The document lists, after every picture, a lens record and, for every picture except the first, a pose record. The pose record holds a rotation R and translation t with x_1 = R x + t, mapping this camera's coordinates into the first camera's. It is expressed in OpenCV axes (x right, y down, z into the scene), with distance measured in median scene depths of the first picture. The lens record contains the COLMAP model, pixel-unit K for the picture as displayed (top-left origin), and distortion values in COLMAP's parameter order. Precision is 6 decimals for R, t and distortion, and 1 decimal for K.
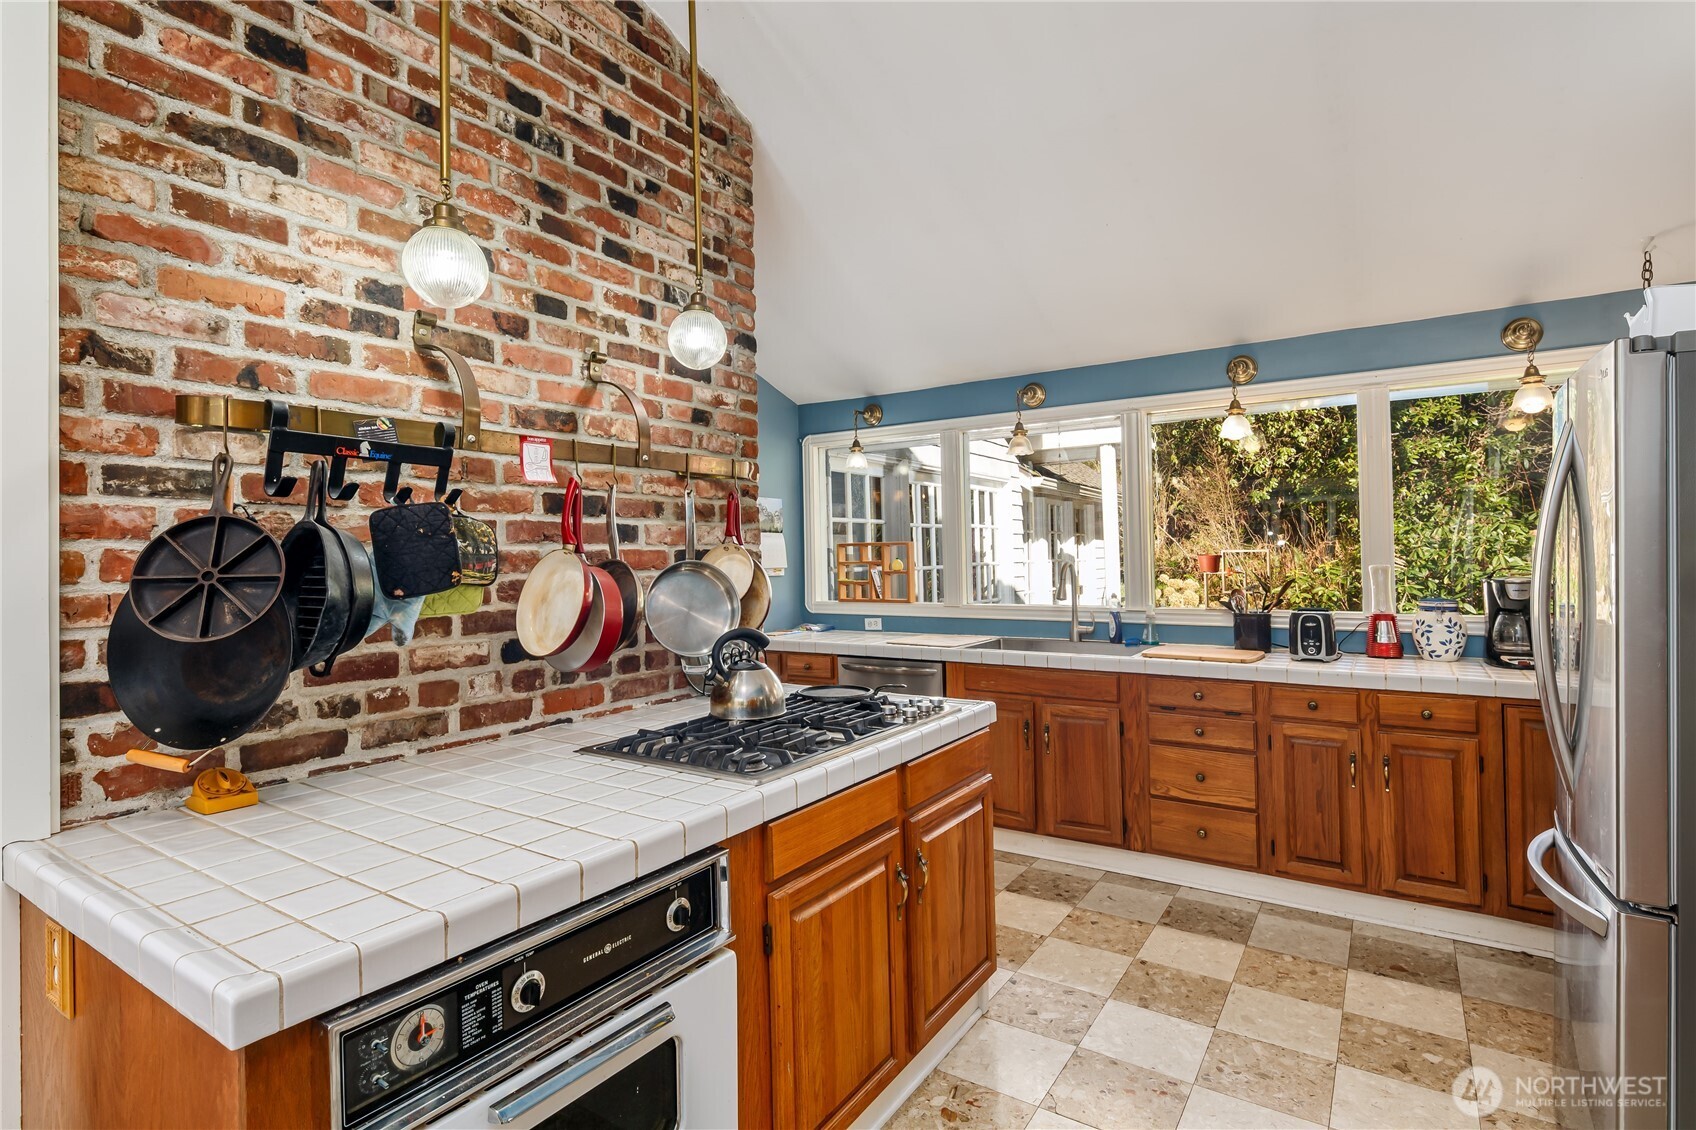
lens RADIAL K [[836.5, 0, 837.1], [0, 836.5, 540.1], [0, 0, 1]] dist [-0.001097, -0.000130]
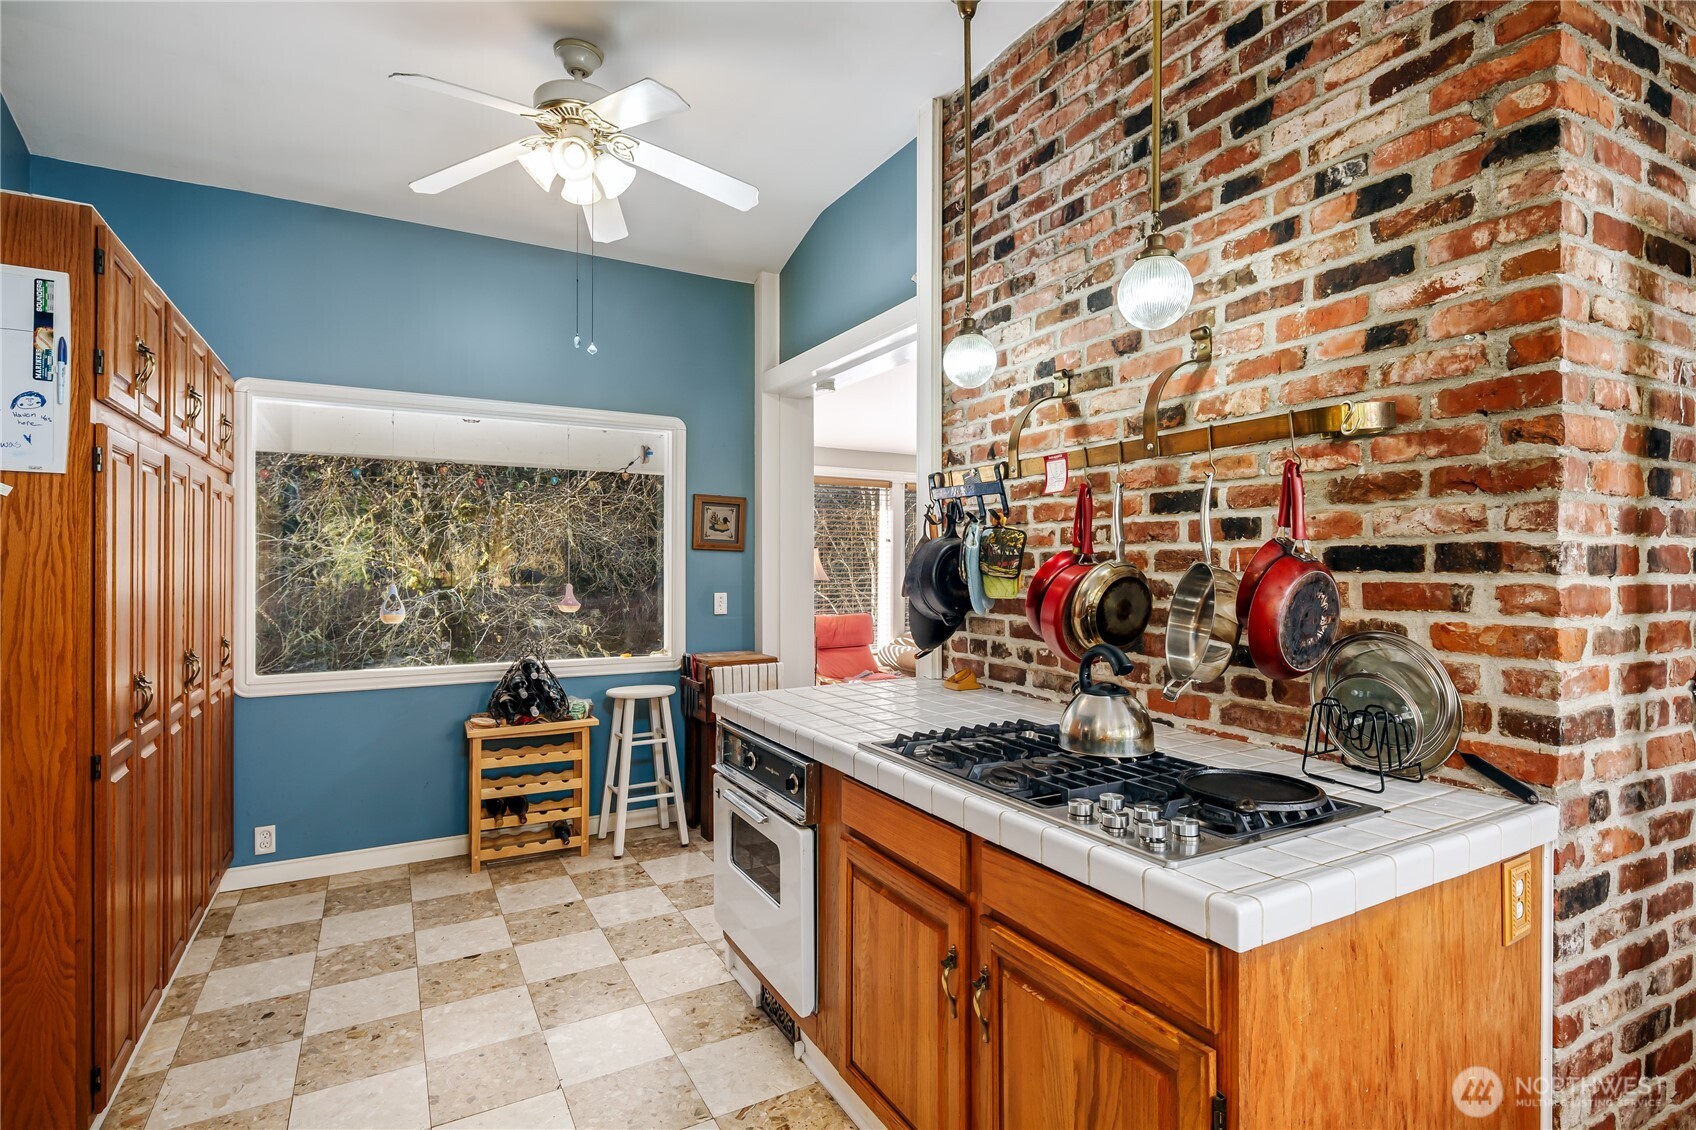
lens RADIAL K [[824.4, 0, 848.0], [0, 824.4, 565.0], [0, 0, 1]] dist [0.001692, -0.000482]
pose [[-0.455904, 0.017586, -0.889855, 0.706723], [0.026421, 0.999632, 0.006219, 0.014308], [0.889637, -0.020675, -0.456200, 1.112346]]
